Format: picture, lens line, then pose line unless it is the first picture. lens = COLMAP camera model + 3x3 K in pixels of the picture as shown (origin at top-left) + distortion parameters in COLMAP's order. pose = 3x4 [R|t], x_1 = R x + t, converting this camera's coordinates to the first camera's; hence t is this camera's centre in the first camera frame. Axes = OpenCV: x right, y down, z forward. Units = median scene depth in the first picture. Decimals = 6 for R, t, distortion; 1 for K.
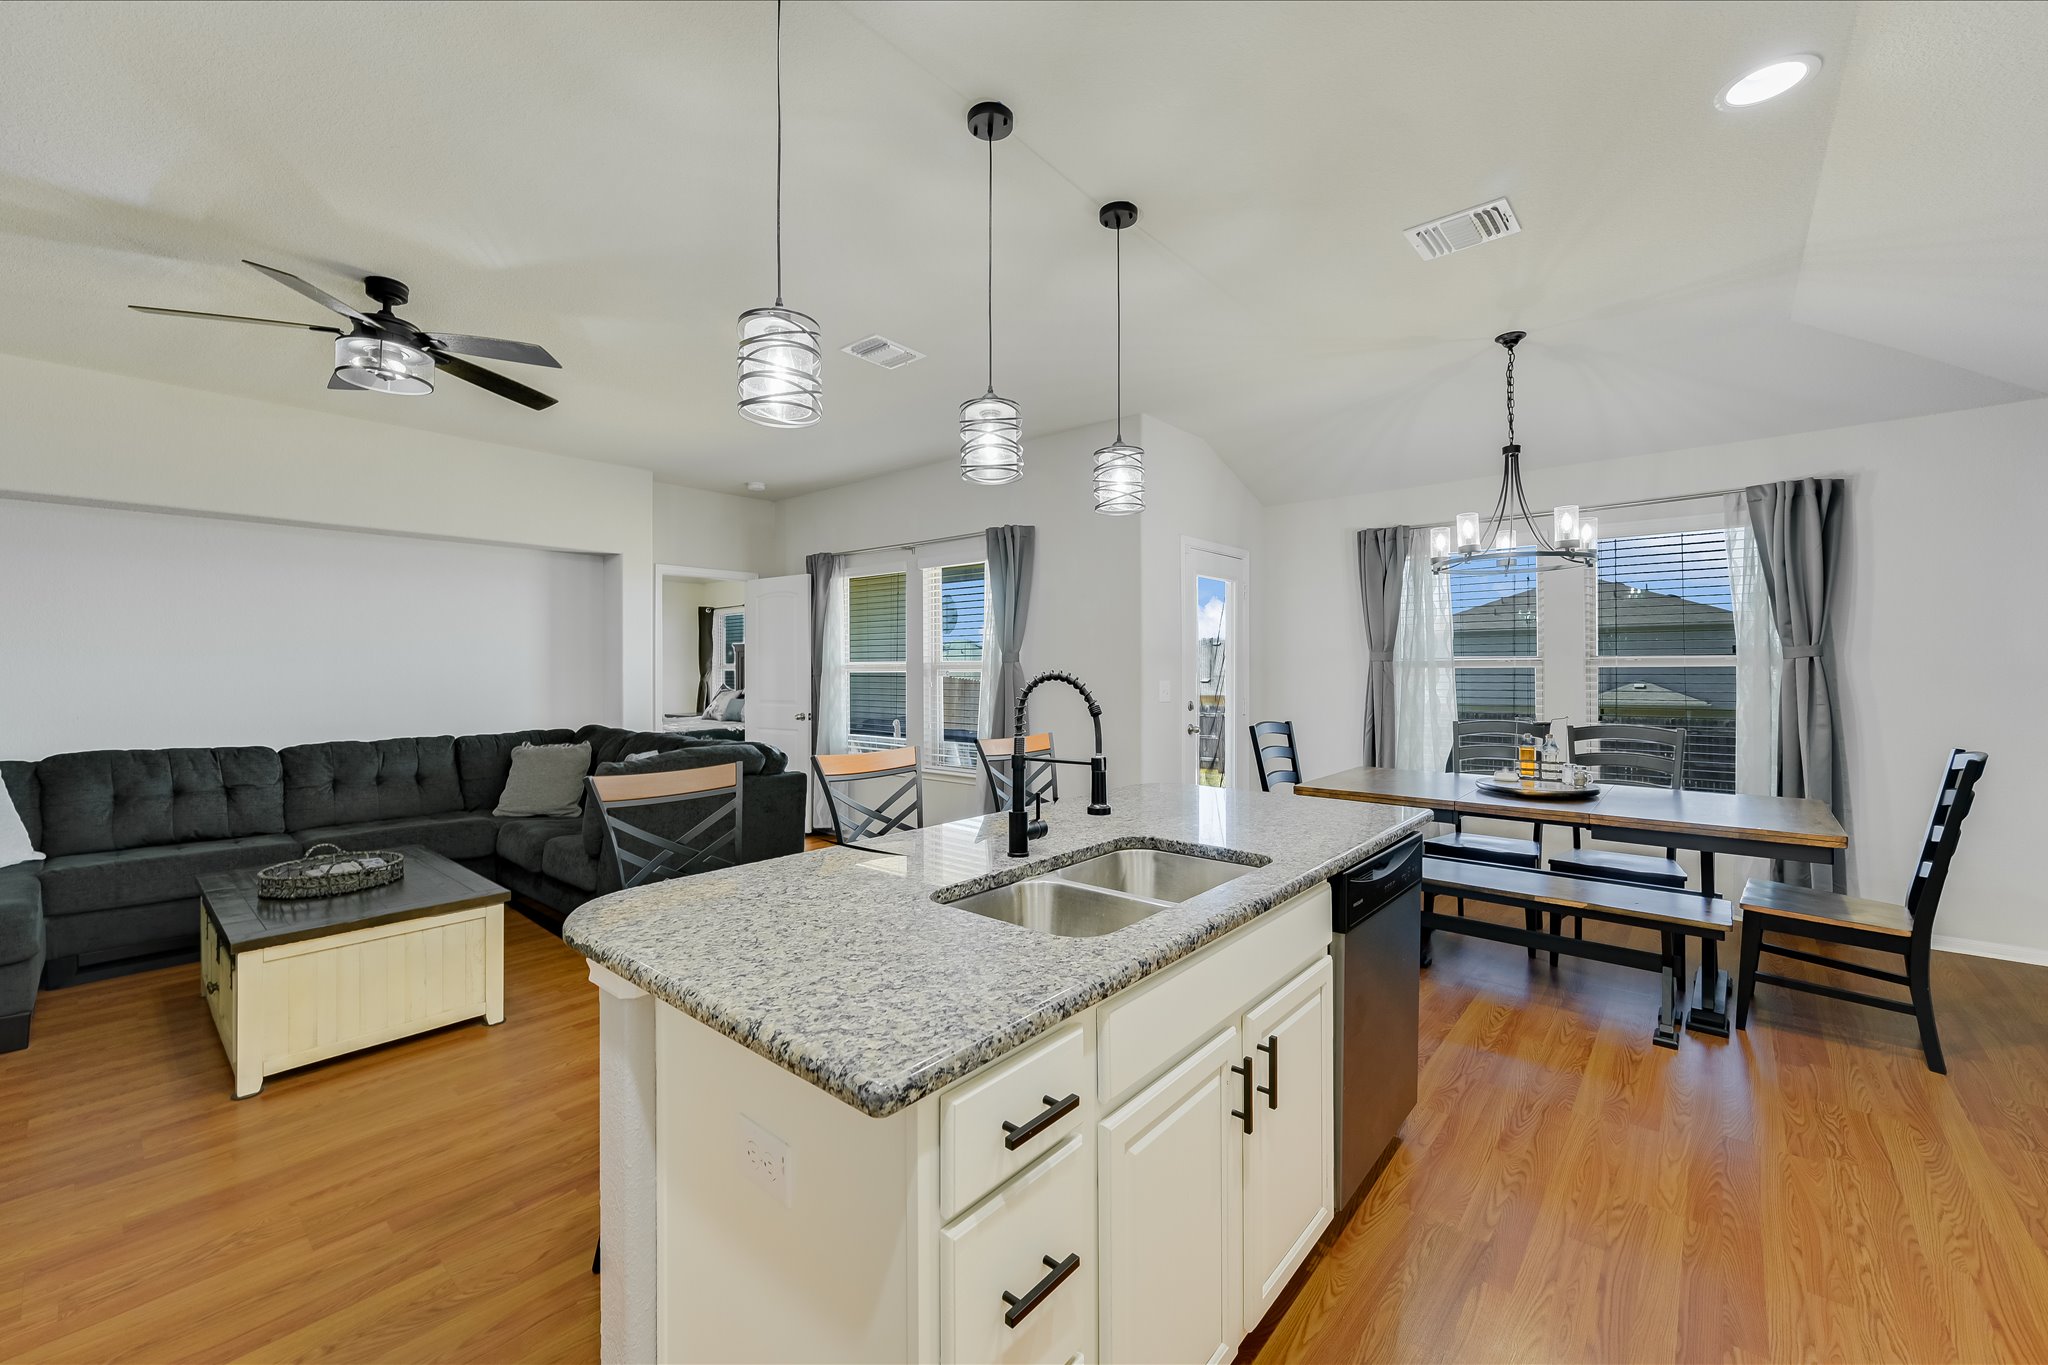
lens RADIAL K [[823.2, 0, 1045.4], [0, 823.2, 646.2], [0, 0, 1]] dist [-0.000911, 0.000175]
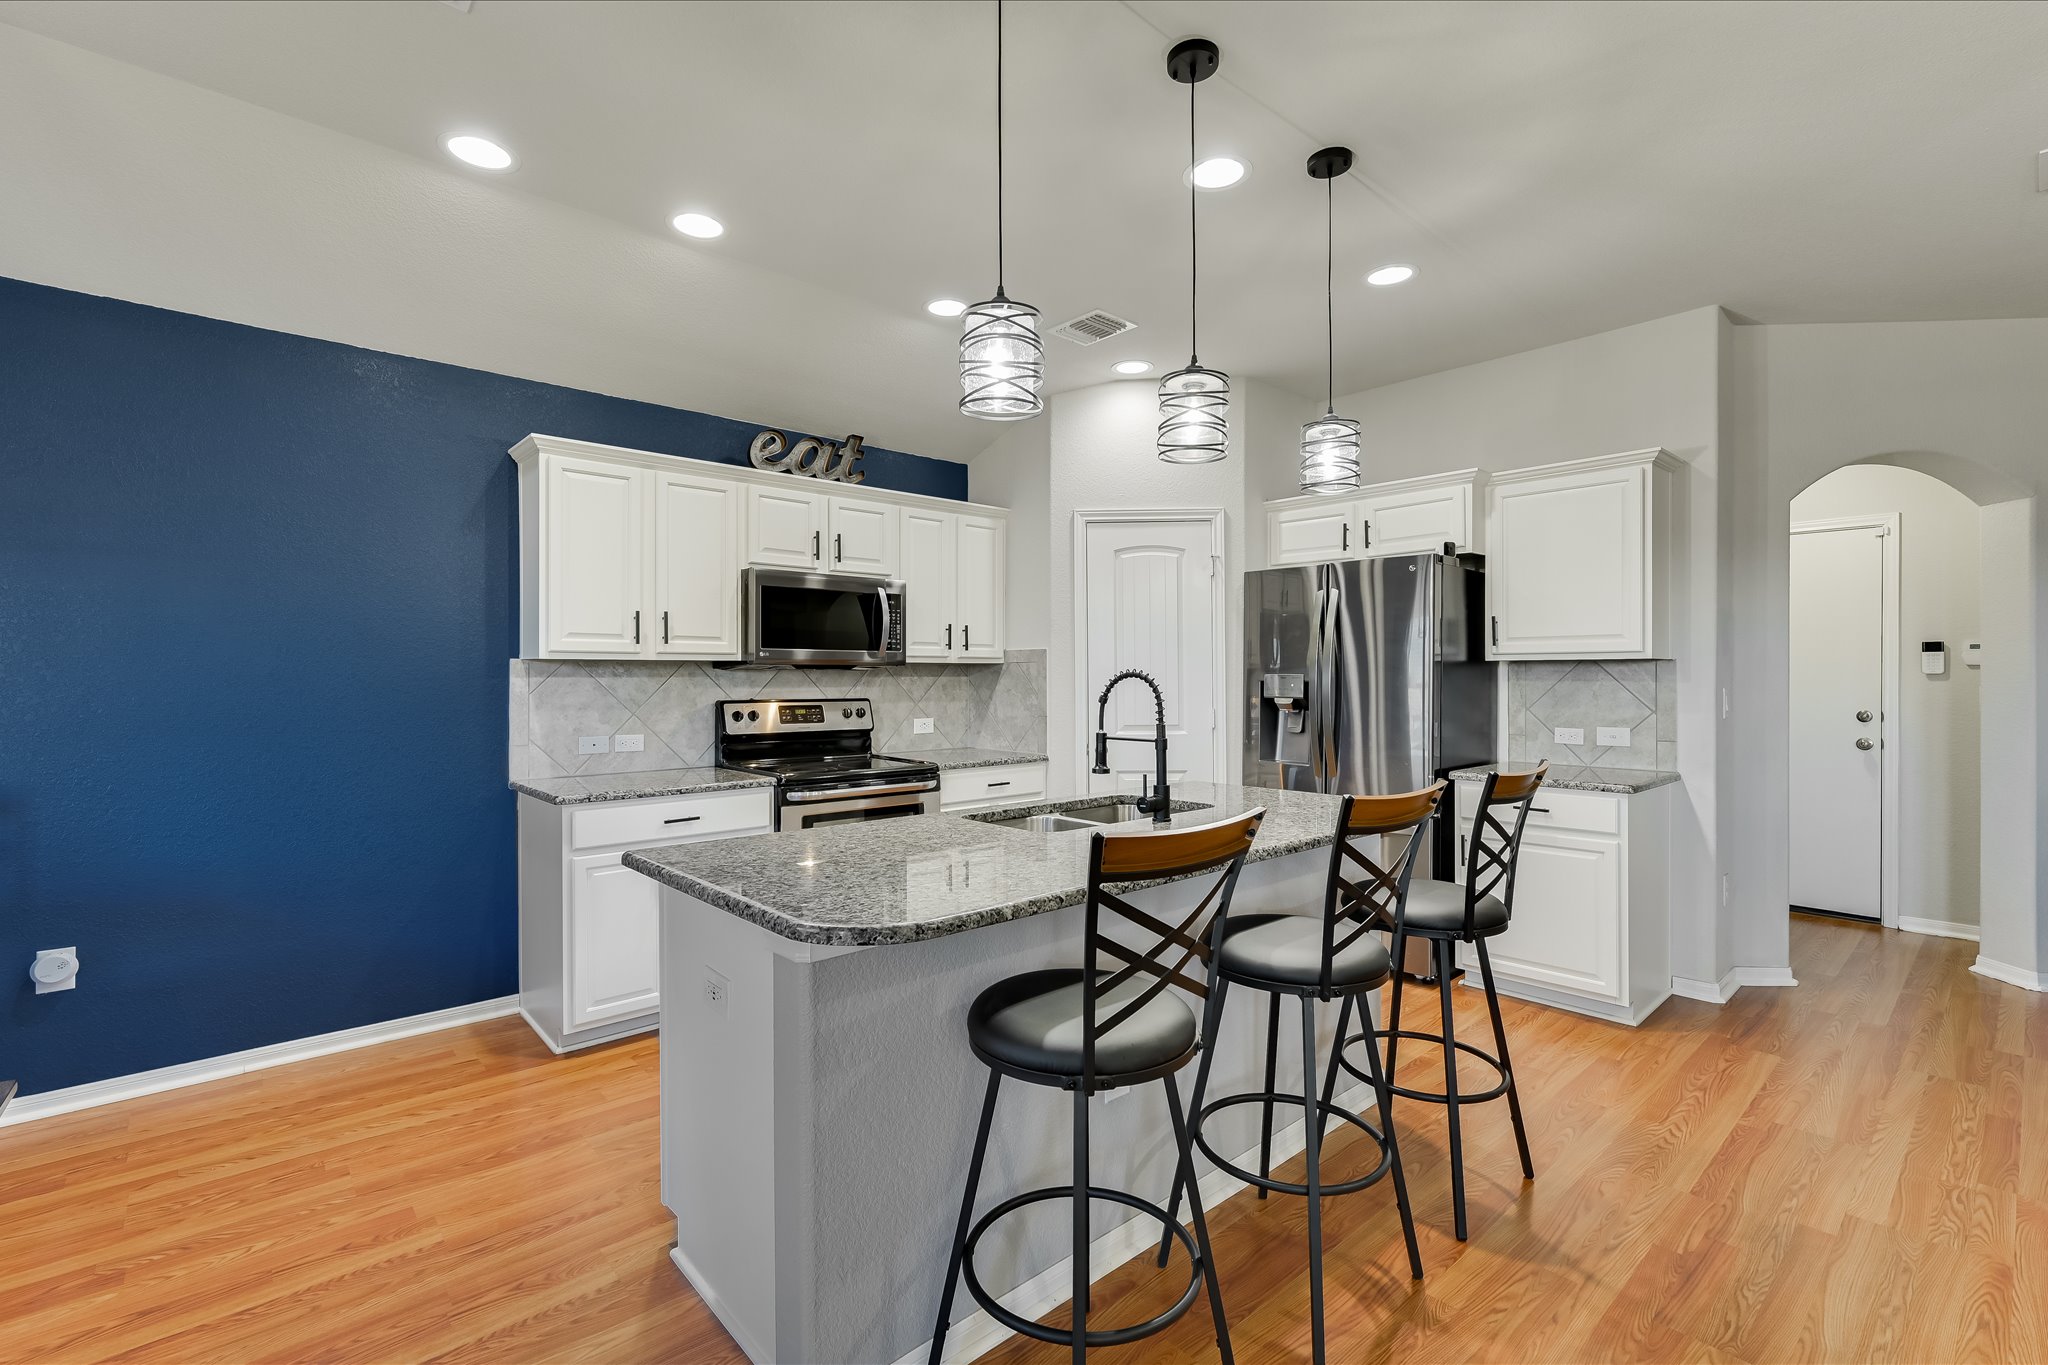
lens RADIAL K [[900.9, 0, 1024.0], [0, 900.9, 682.5], [0, 0, 1]] dist [-0.002264, 0.000092]
pose [[-0.987310, 0.003126, 0.158777, -0.035285], [0.000265, 0.999837, -0.018041, 0.051455], [-0.158807, -0.017770, -0.987150, 1.622012]]
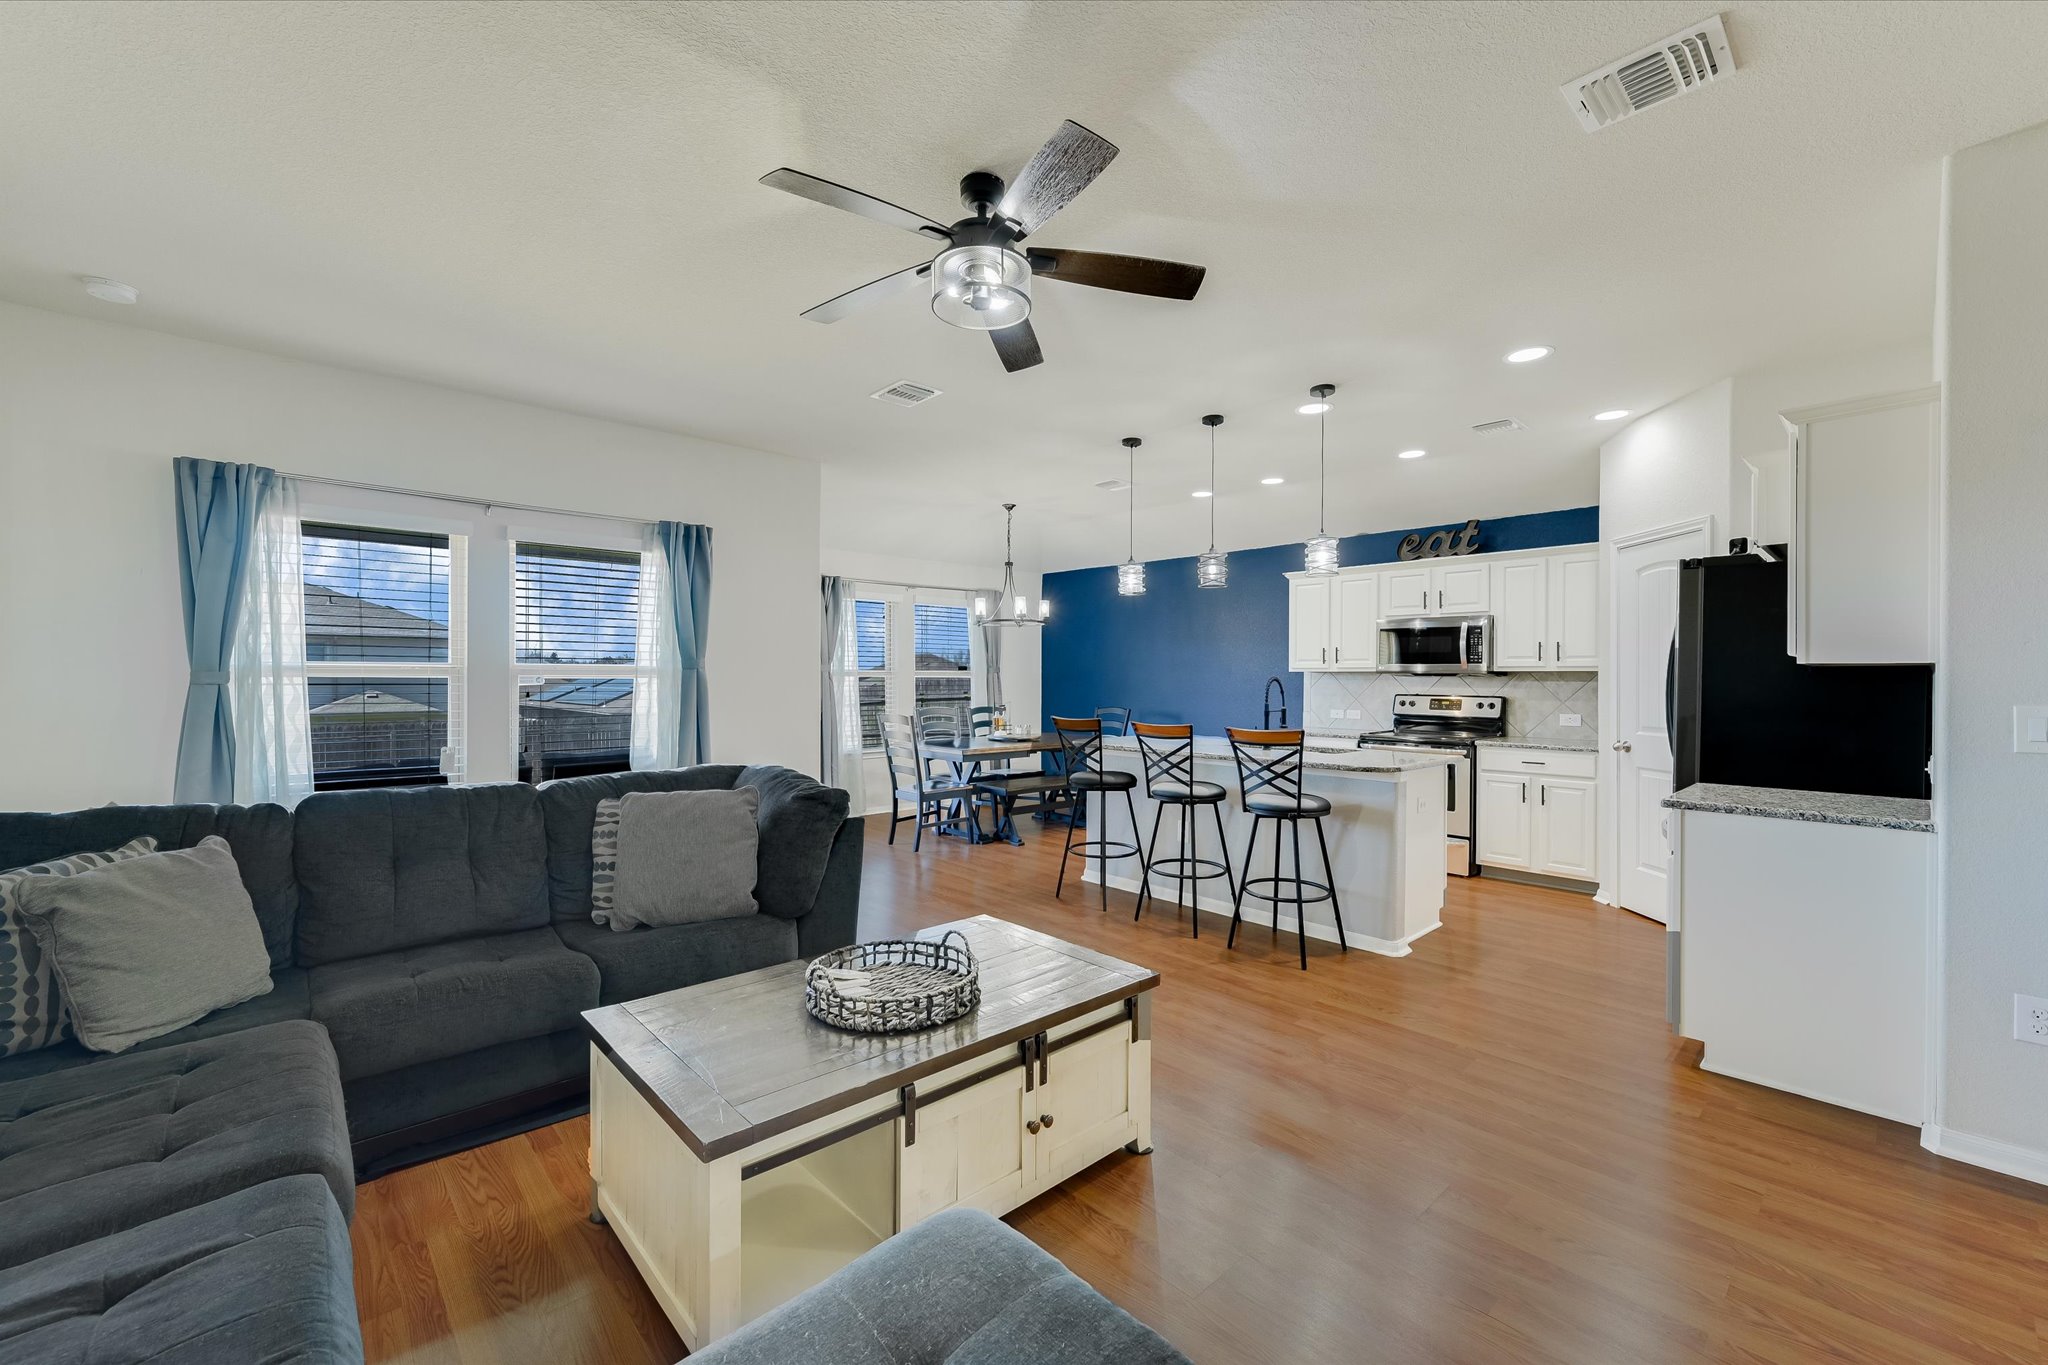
lens RADIAL K [[813.2, 0, 1016.7], [0, 813.2, 677.9], [0, 0, 1]] dist [0.000317, 0.000133]
pose [[0.142532, 0.001606, 0.989789, -1.798128], [-0.027671, 0.999614, 0.002362, 0.032443], [-0.989403, -0.027725, 0.142521, 0.976733]]
